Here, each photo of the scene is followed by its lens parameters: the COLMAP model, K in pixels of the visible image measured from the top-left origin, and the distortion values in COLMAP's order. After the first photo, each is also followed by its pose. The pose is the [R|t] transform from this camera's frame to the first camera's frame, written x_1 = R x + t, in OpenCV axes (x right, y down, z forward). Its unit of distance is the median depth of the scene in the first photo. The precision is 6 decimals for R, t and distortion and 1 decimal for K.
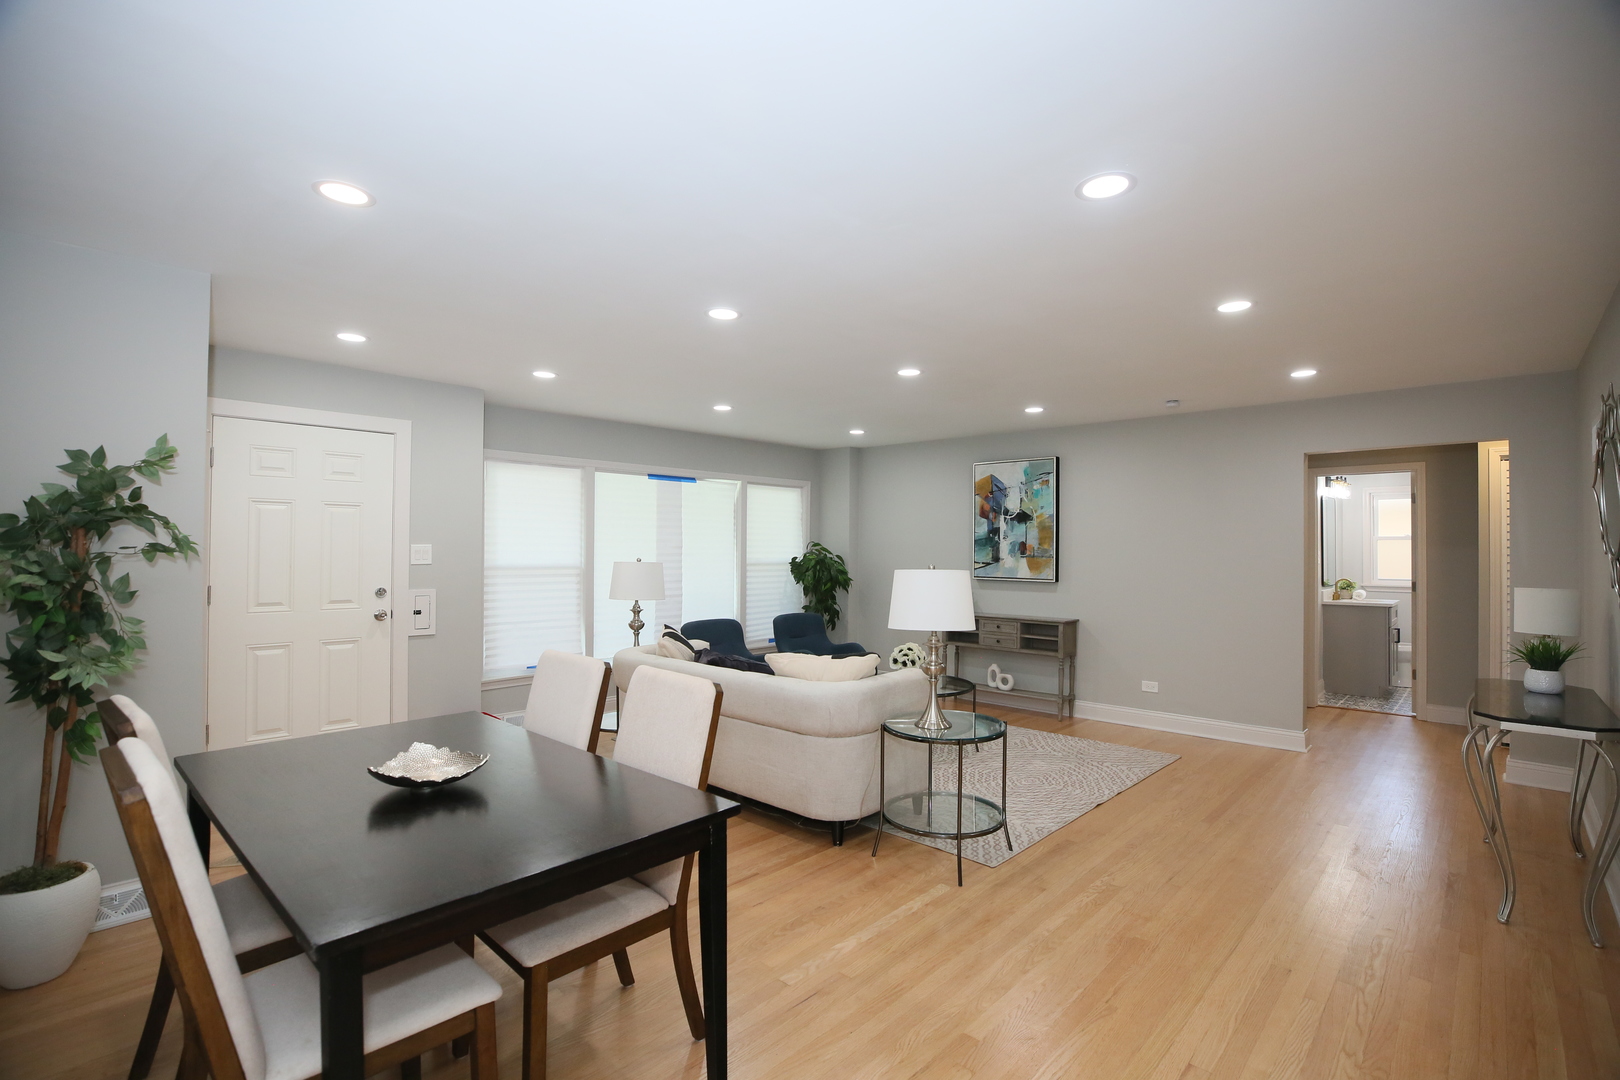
lens RADIAL K [[738.6, 0, 800.6], [0, 738.6, 538.0], [0, 0, 1]] dist [-0.044509, 0.014078]
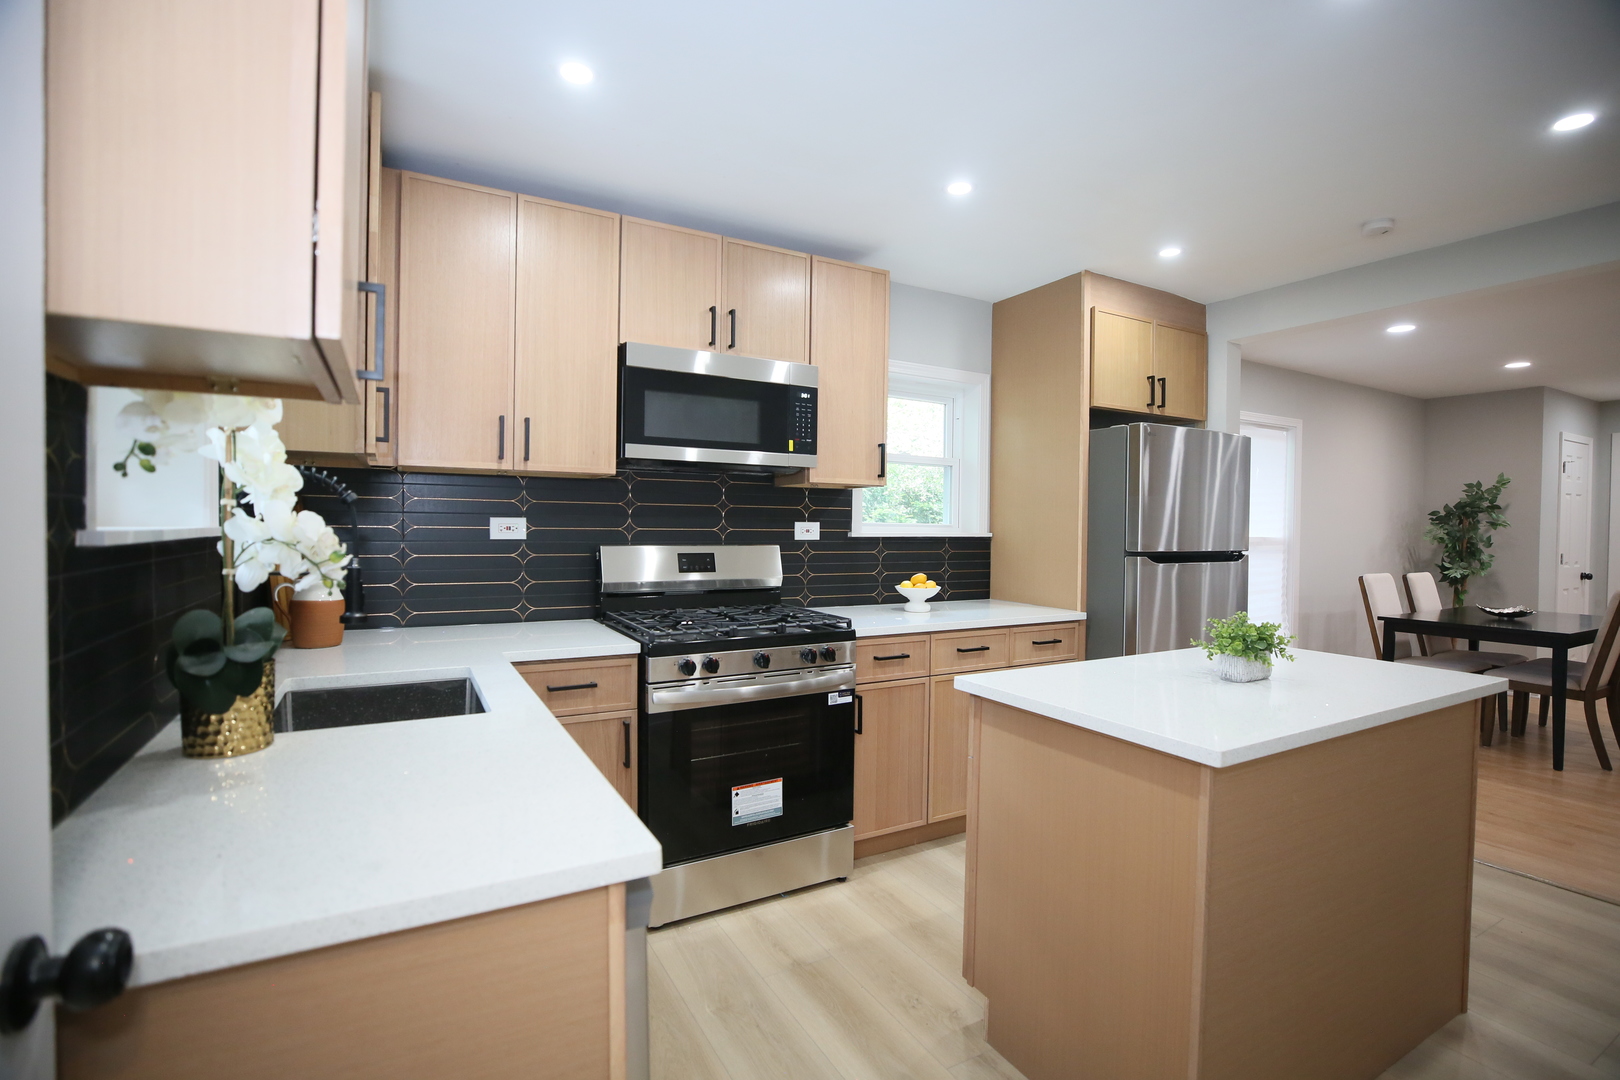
lens RADIAL K [[738.6, 0, 800.6], [0, 738.6, 538.0], [0, 0, 1]] dist [-0.044509, 0.014078]
pose [[-0.302088, 0.012135, -0.953203, 1.918176], [-0.000610, 0.999916, 0.012922, 0.030936], [0.953280, 0.004485, -0.302055, -0.412835]]
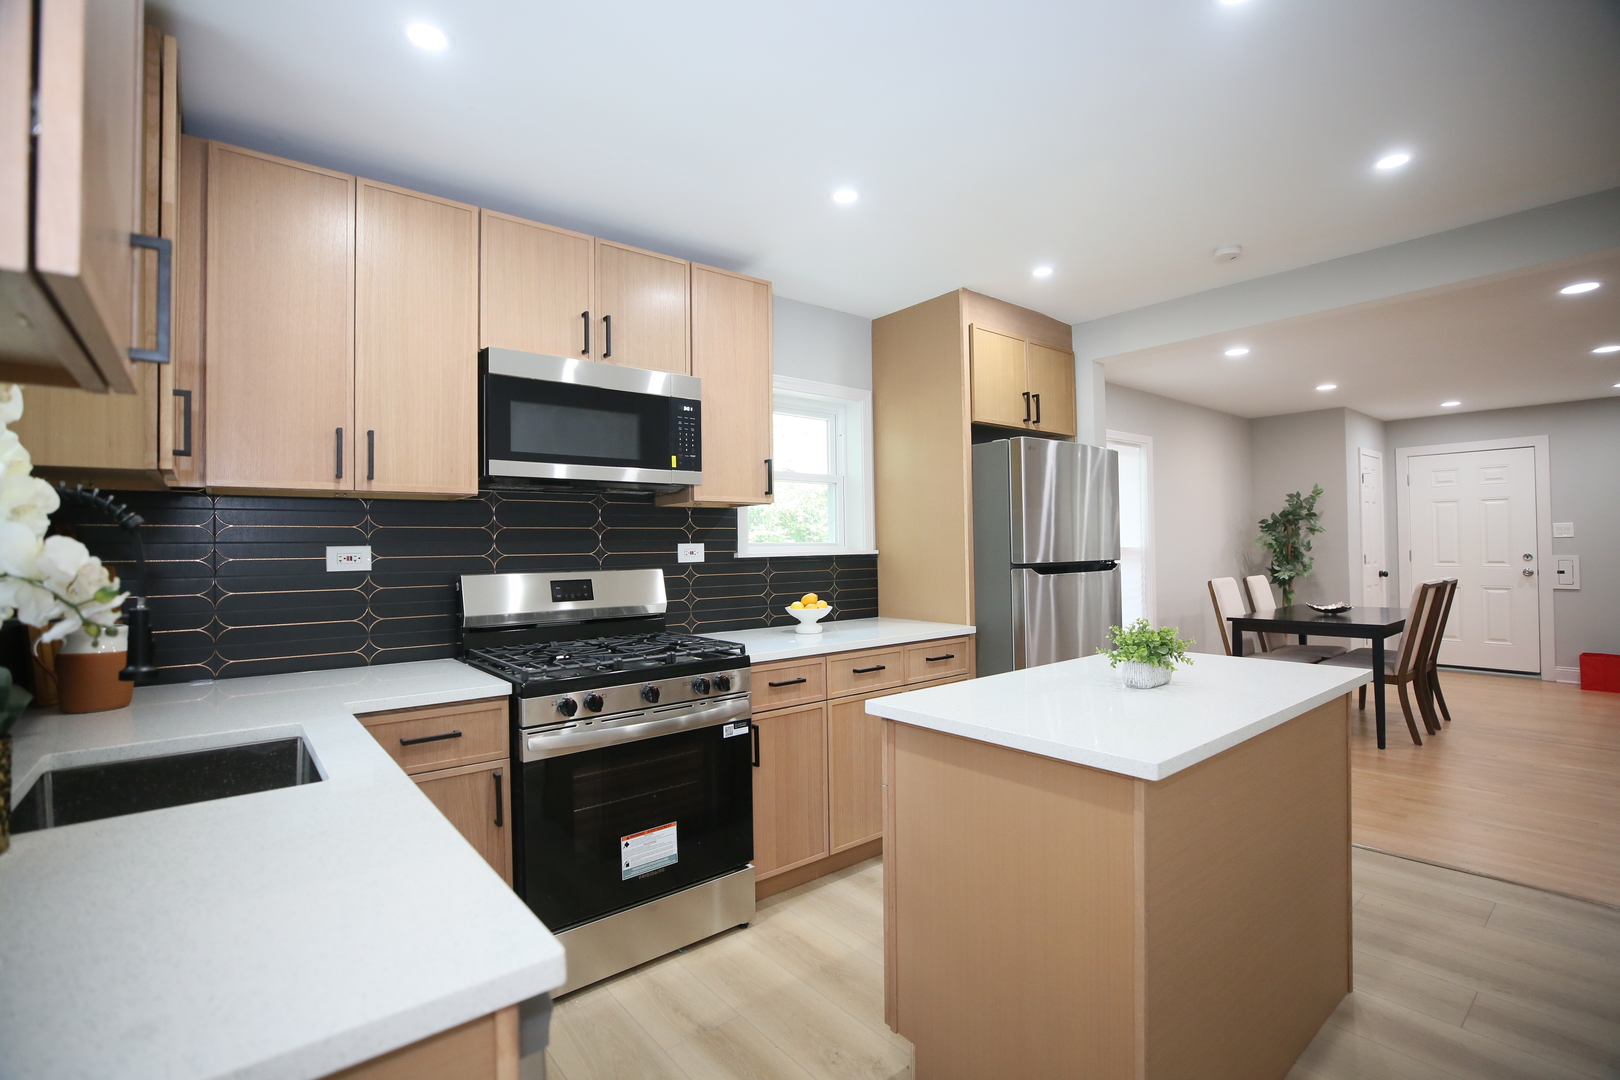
lens RADIAL K [[738.6, 0, 800.6], [0, 738.6, 538.0], [0, 0, 1]] dist [-0.044509, 0.014078]
pose [[-0.131468, -0.013298, -0.991231, 1.859944], [0.027721, 0.999470, -0.017085, 0.037426], [0.990933, -0.029724, -0.131030, -0.458594]]
